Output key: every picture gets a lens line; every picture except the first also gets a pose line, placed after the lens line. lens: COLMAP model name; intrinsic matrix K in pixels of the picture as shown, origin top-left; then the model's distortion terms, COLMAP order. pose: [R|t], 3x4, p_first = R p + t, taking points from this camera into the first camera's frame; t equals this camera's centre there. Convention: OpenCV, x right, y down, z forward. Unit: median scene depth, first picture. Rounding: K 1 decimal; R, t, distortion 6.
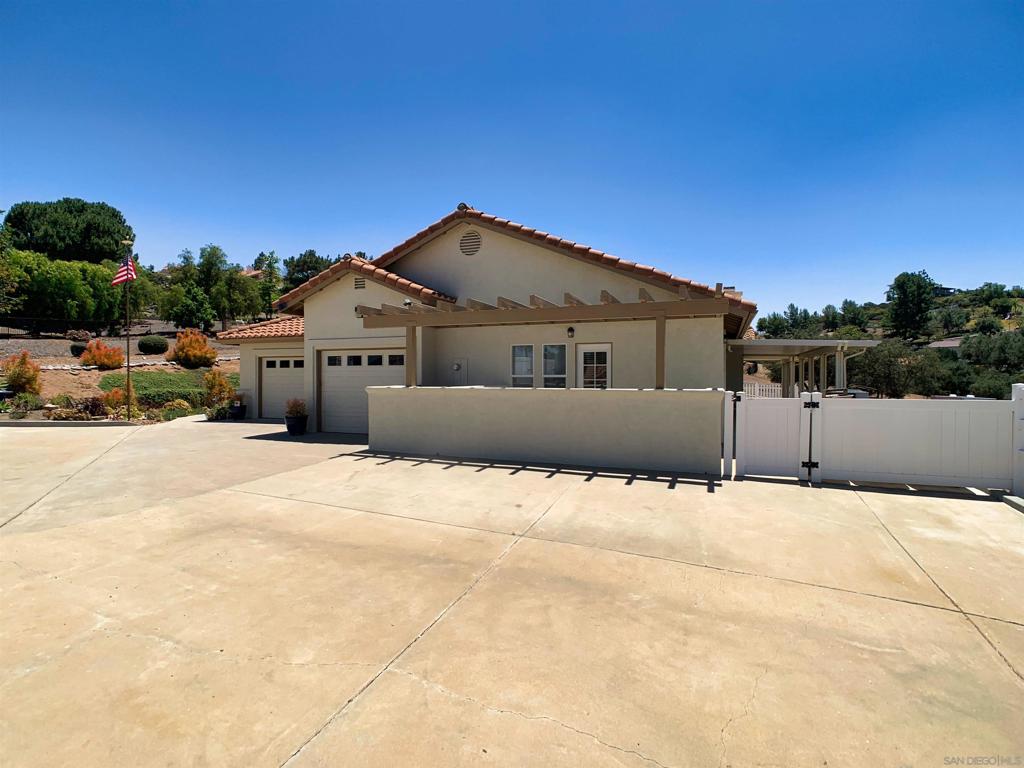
lens RADIAL K [[536.0, 0, 510.9], [0, 536.0, 383.4], [0, 0, 1]] dist [-0.038962, 0.005324]
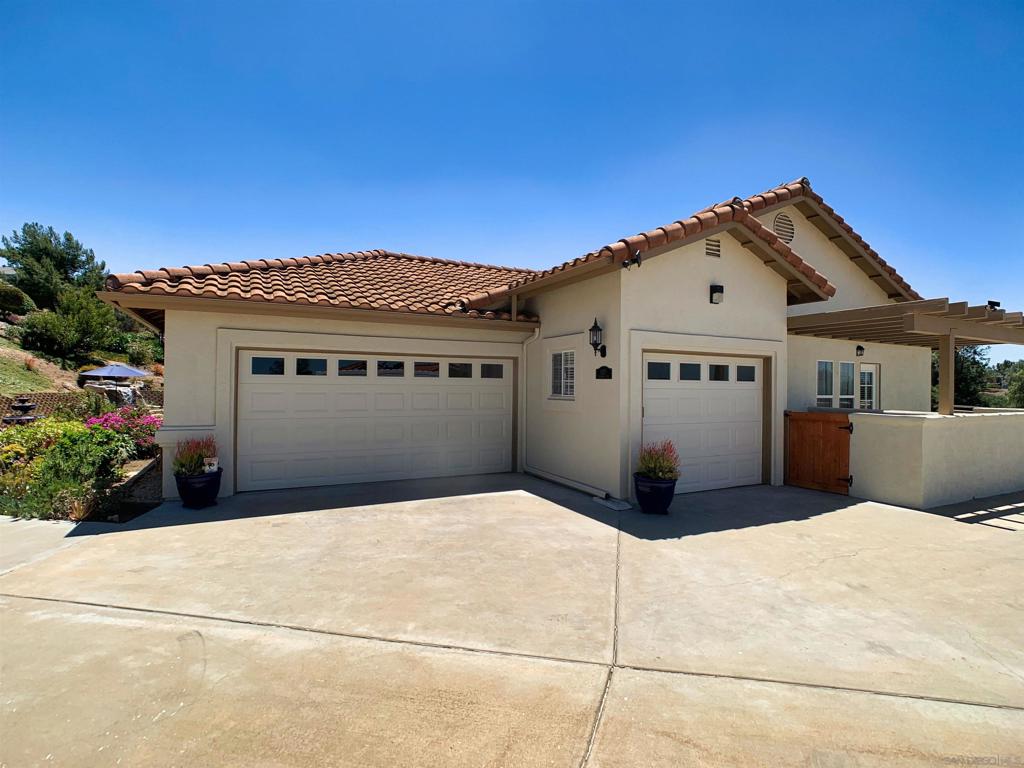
lens RADIAL K [[536.0, 0, 510.2], [0, 536.0, 385.7], [0, 0, 1]] dist [-0.038962, 0.005324]
pose [[0.629149, 0.007868, 0.777245, -0.930202], [0.001716, 0.999932, -0.011510, -0.021445], [-0.777283, 0.008575, 0.629093, 0.820377]]
